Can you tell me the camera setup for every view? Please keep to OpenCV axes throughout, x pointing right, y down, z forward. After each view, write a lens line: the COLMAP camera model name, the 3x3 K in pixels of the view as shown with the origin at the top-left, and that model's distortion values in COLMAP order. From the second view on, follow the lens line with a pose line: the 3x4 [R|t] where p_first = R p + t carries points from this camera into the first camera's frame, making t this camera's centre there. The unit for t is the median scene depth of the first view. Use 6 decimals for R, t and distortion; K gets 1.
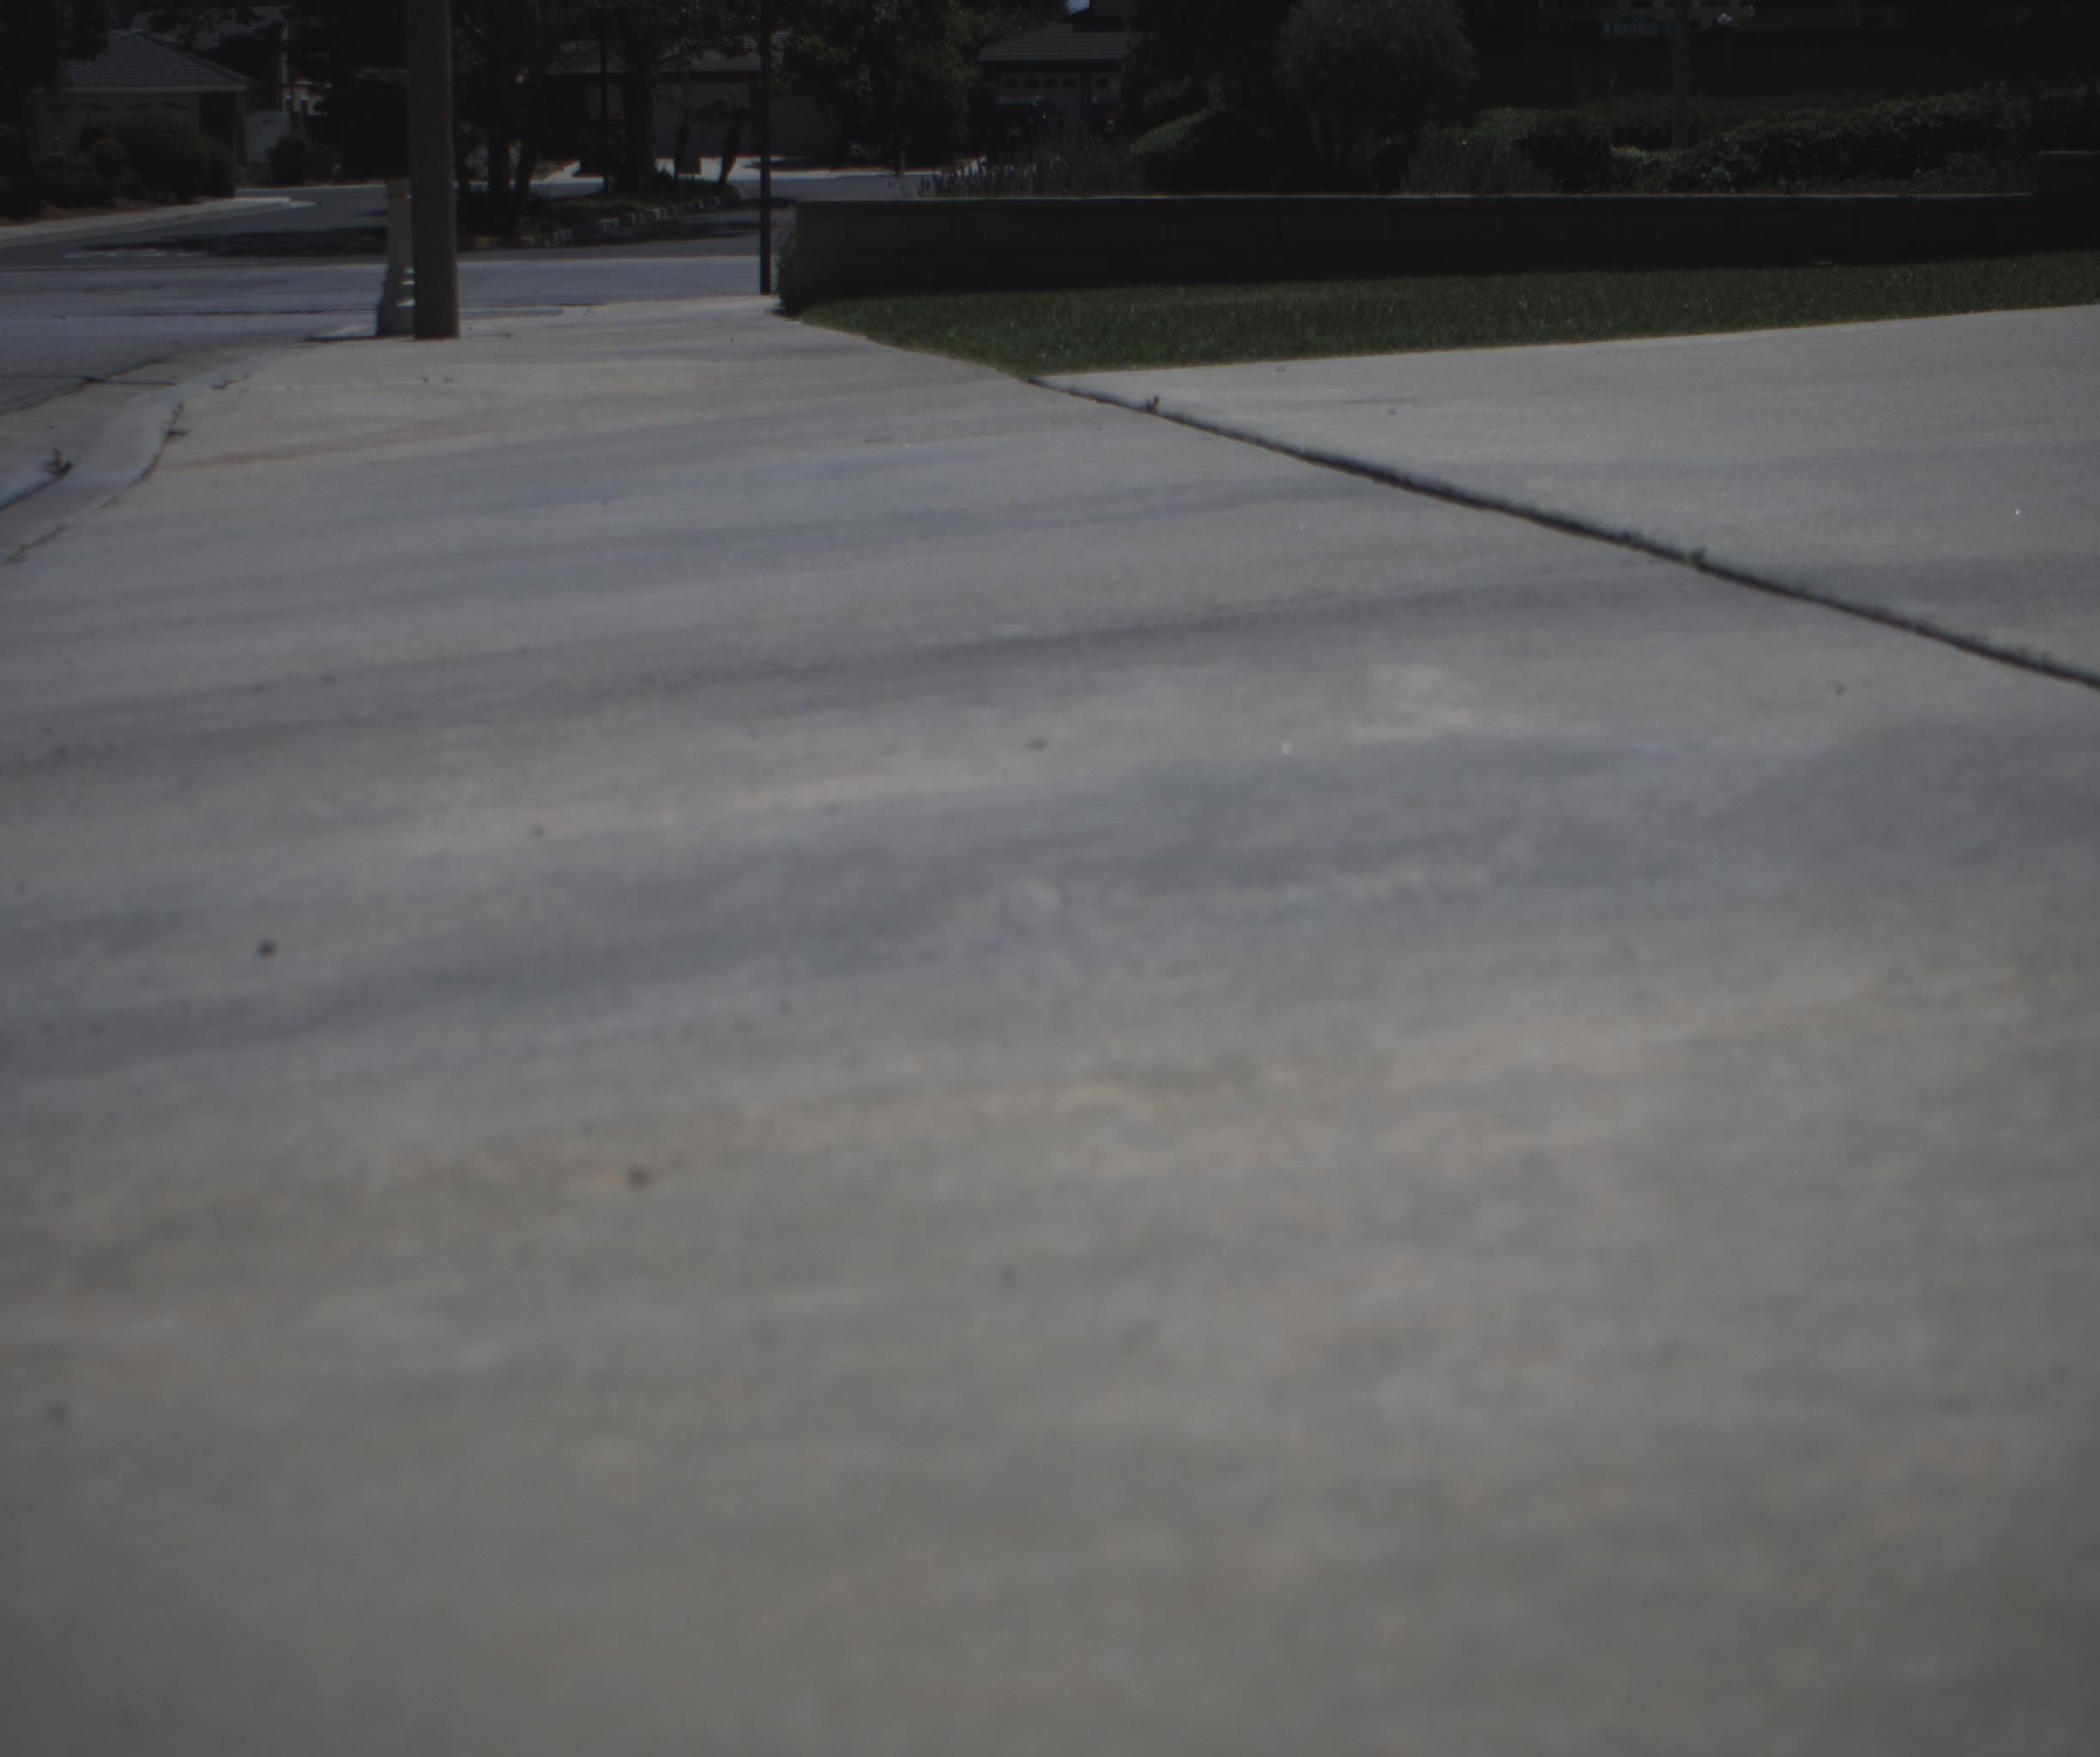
lens RADIAL K [[3917.5, 0, 1027.2], [0, 3917.5, 843.3], [0, 0, 1]] dist [-0.173430, 0.902732]
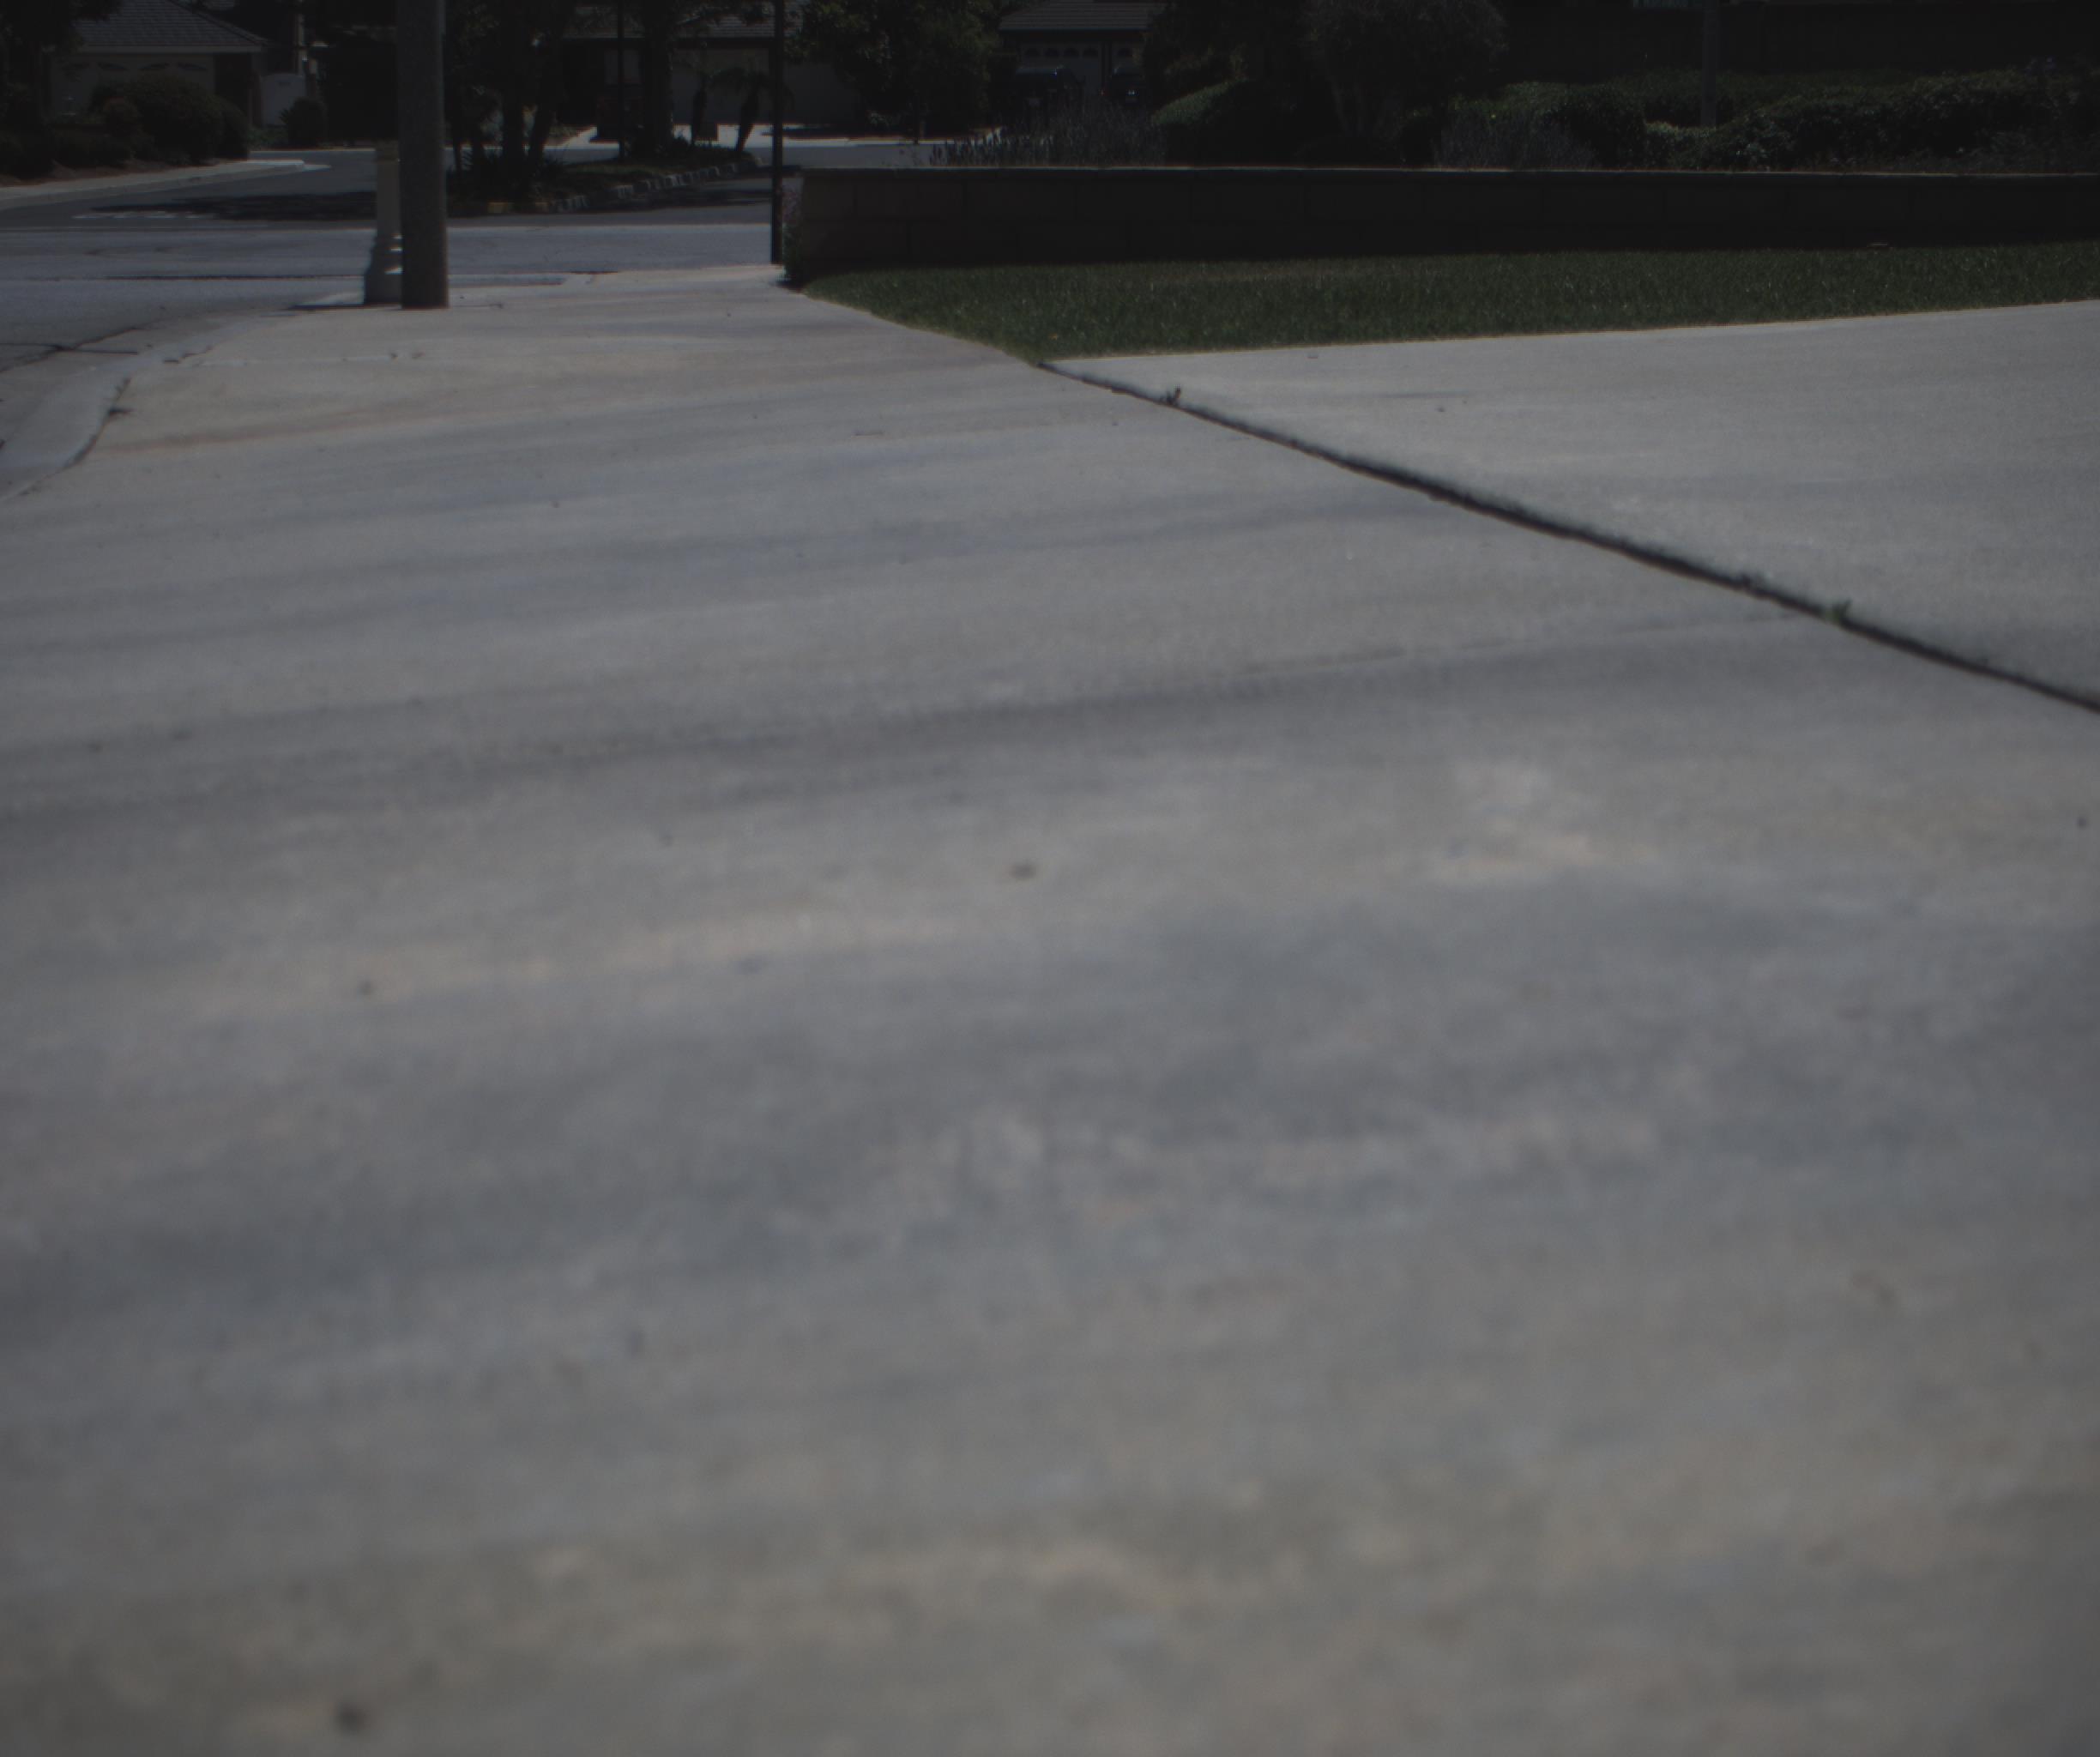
lens RADIAL K [[3917.5, 0, 1027.2], [0, 3917.5, 843.3], [0, 0, 1]] dist [-0.173430, 0.902732]
pose [[0.999935, 0.010946, -0.003283, 0.000543], [-0.010922, 0.999913, 0.007404, -0.003518], [0.003364, -0.007368, 0.999967, 0.022083]]
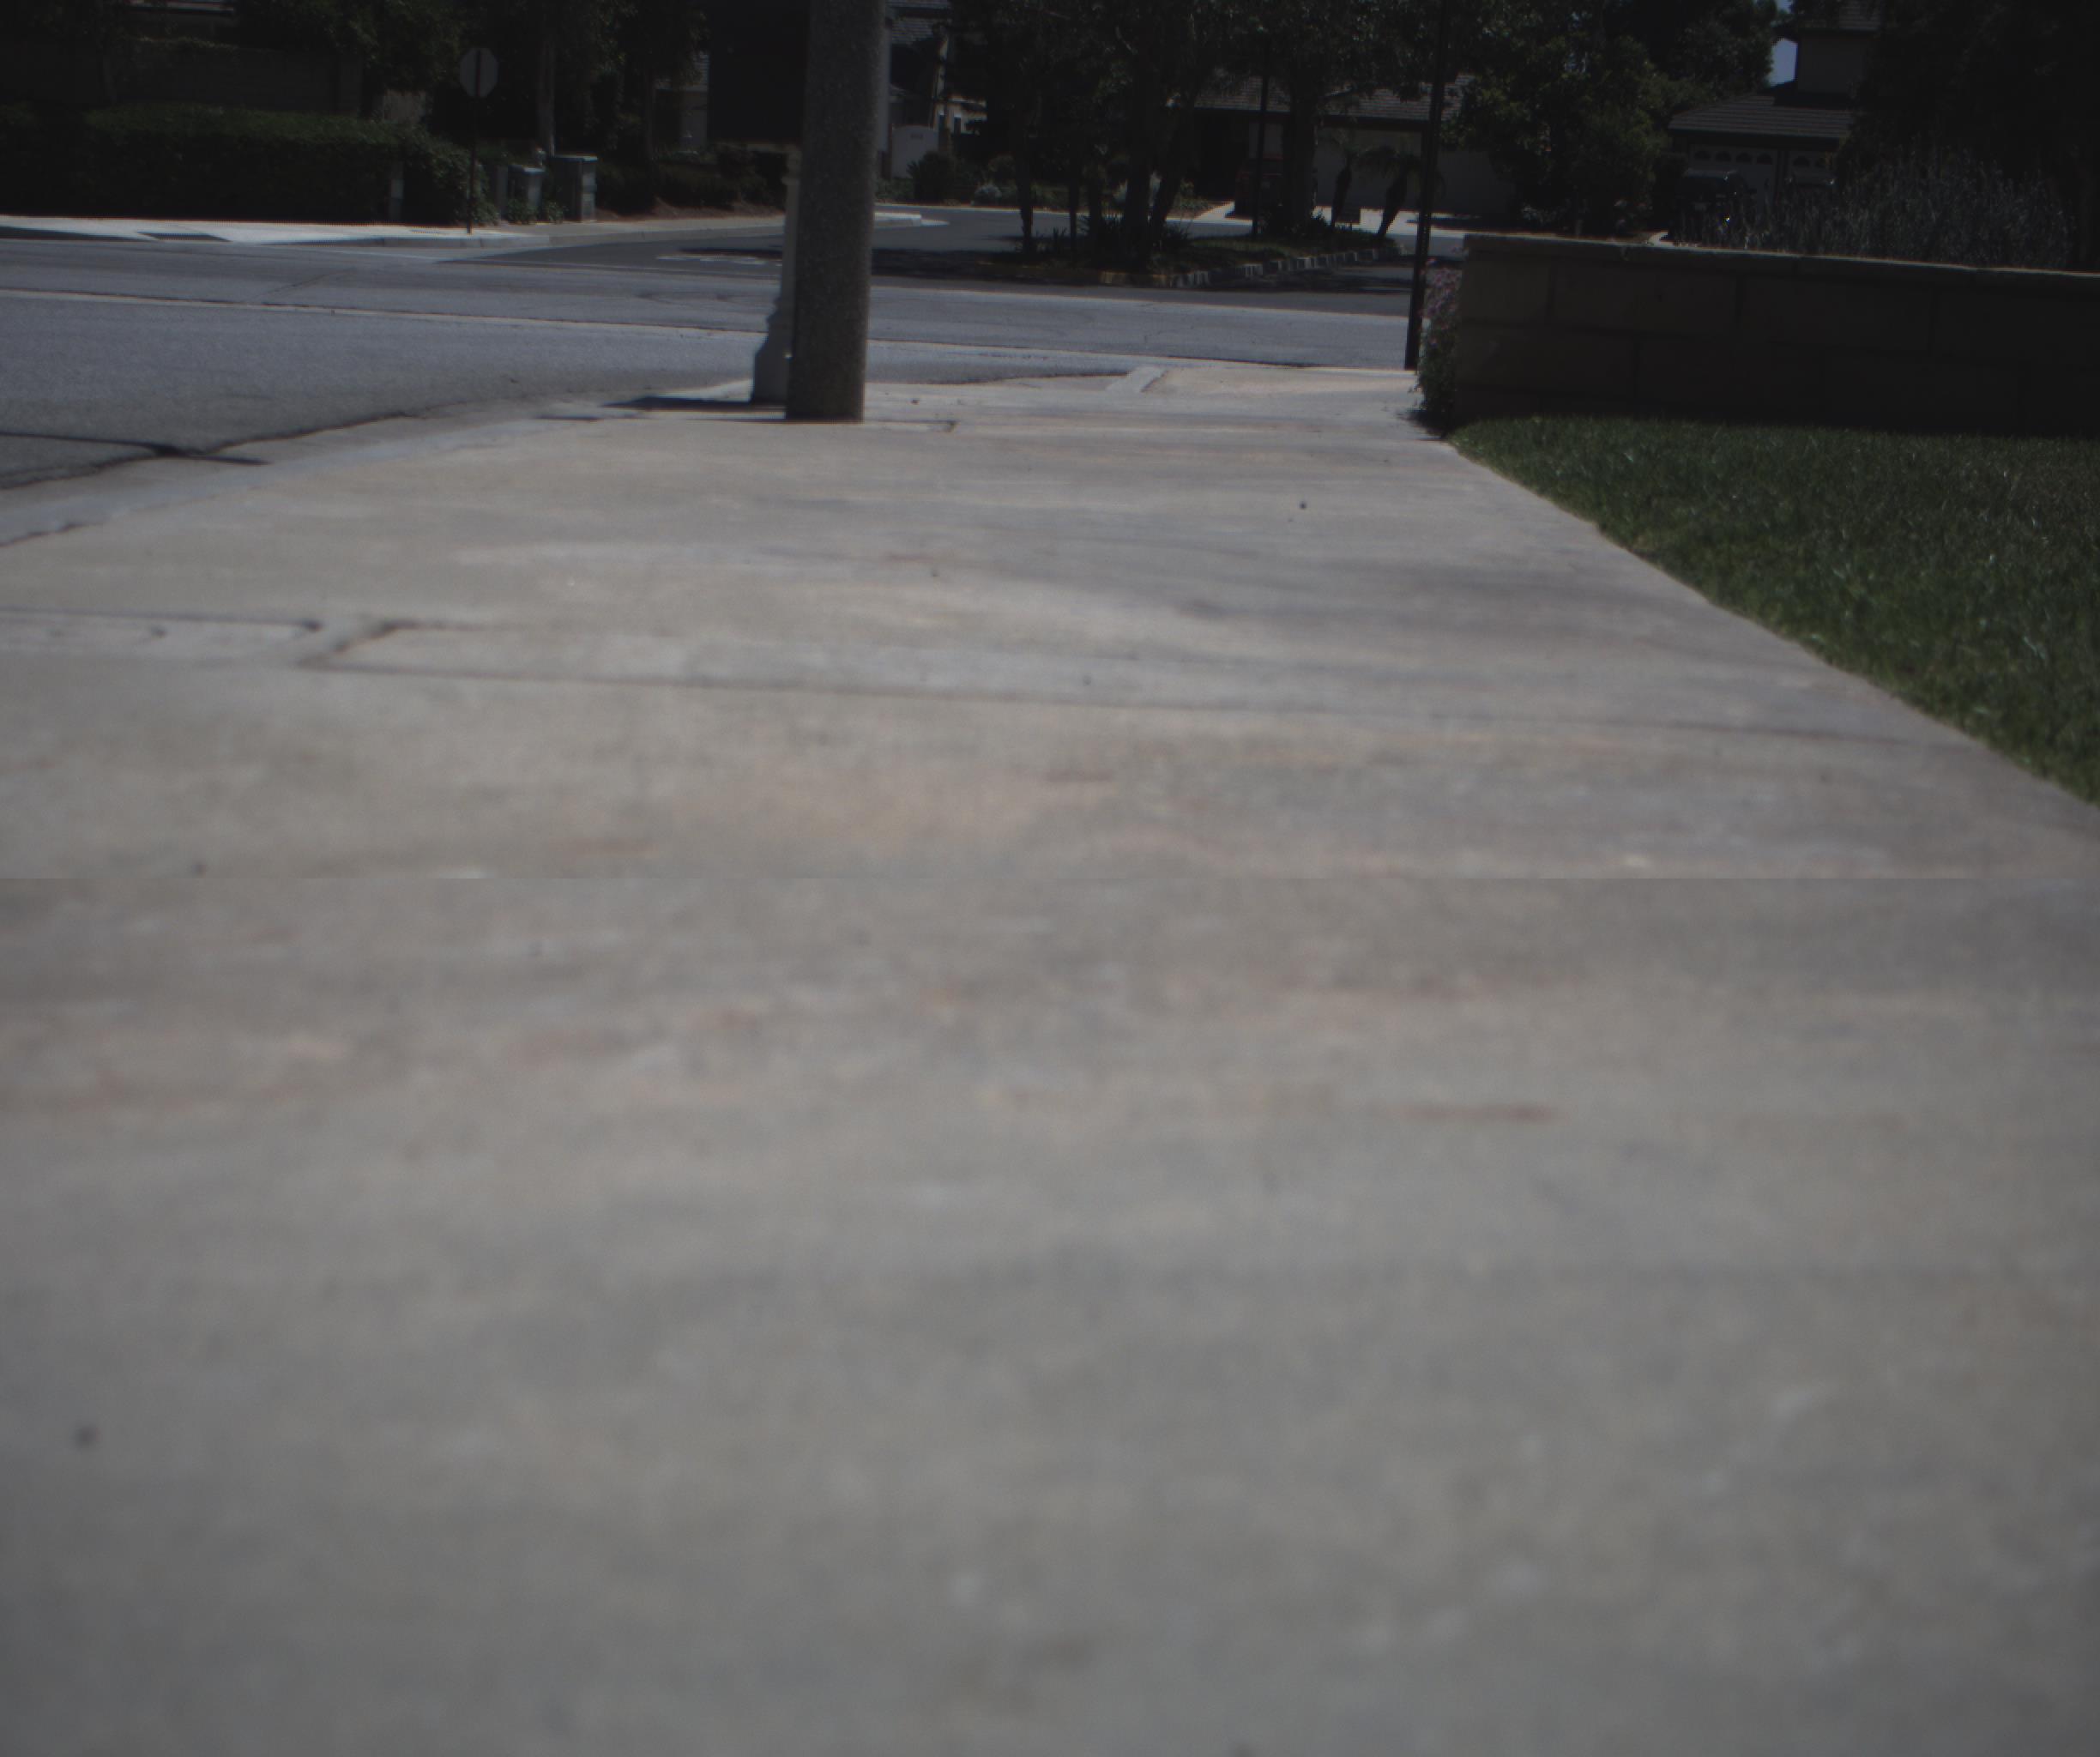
lens RADIAL K [[3917.5, 0, 1027.2], [0, 3917.5, 843.3], [0, 0, 1]] dist [-0.173430, 0.902732]
pose [[0.983165, 0.098962, -0.153598, -0.013669], [-0.101114, 0.994855, -0.006244, -0.034655], [0.152190, 0.021670, 0.988114, 0.225227]]
